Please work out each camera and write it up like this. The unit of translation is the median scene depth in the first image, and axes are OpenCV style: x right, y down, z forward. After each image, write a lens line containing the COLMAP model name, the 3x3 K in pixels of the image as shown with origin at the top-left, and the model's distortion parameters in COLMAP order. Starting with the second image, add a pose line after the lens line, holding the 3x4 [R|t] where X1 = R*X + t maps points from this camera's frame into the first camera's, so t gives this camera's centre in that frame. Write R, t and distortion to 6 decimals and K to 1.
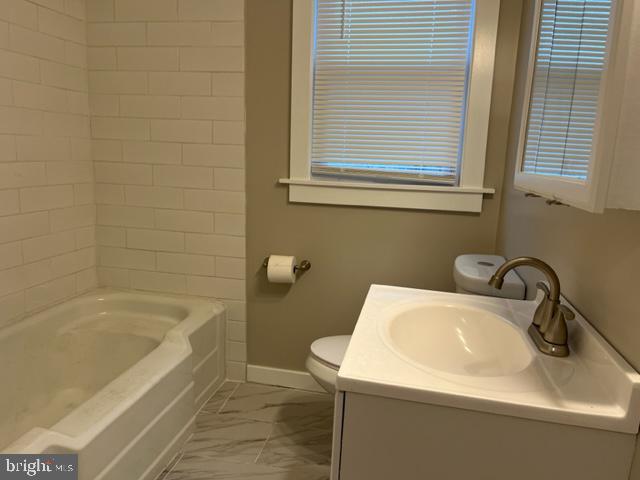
lens RADIAL K [[484.9, 0, 318.4], [0, 484.9, 237.8], [0, 0, 1]] dist [0.038251, -0.027389]
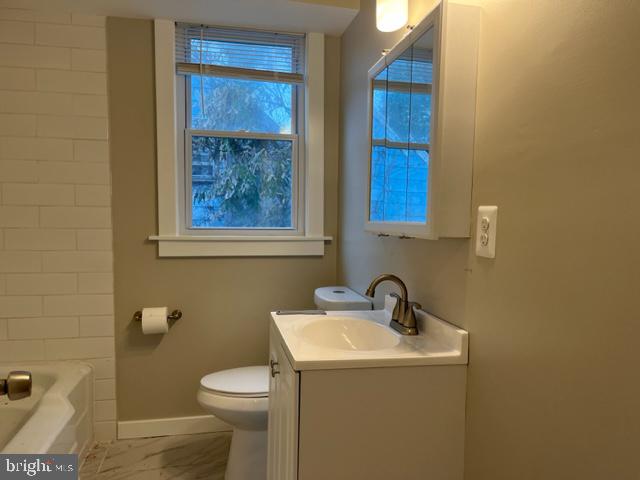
lens RADIAL K [[484.9, 0, 321.6], [0, 484.9, 241.4], [0, 0, 1]] dist [0.038251, -0.027389]
pose [[0.919052, -0.050537, 0.390883, -0.150551], [0.092441, 0.991721, -0.089130, 0.022202], [-0.383143, 0.118049, 0.916115, -0.142434]]
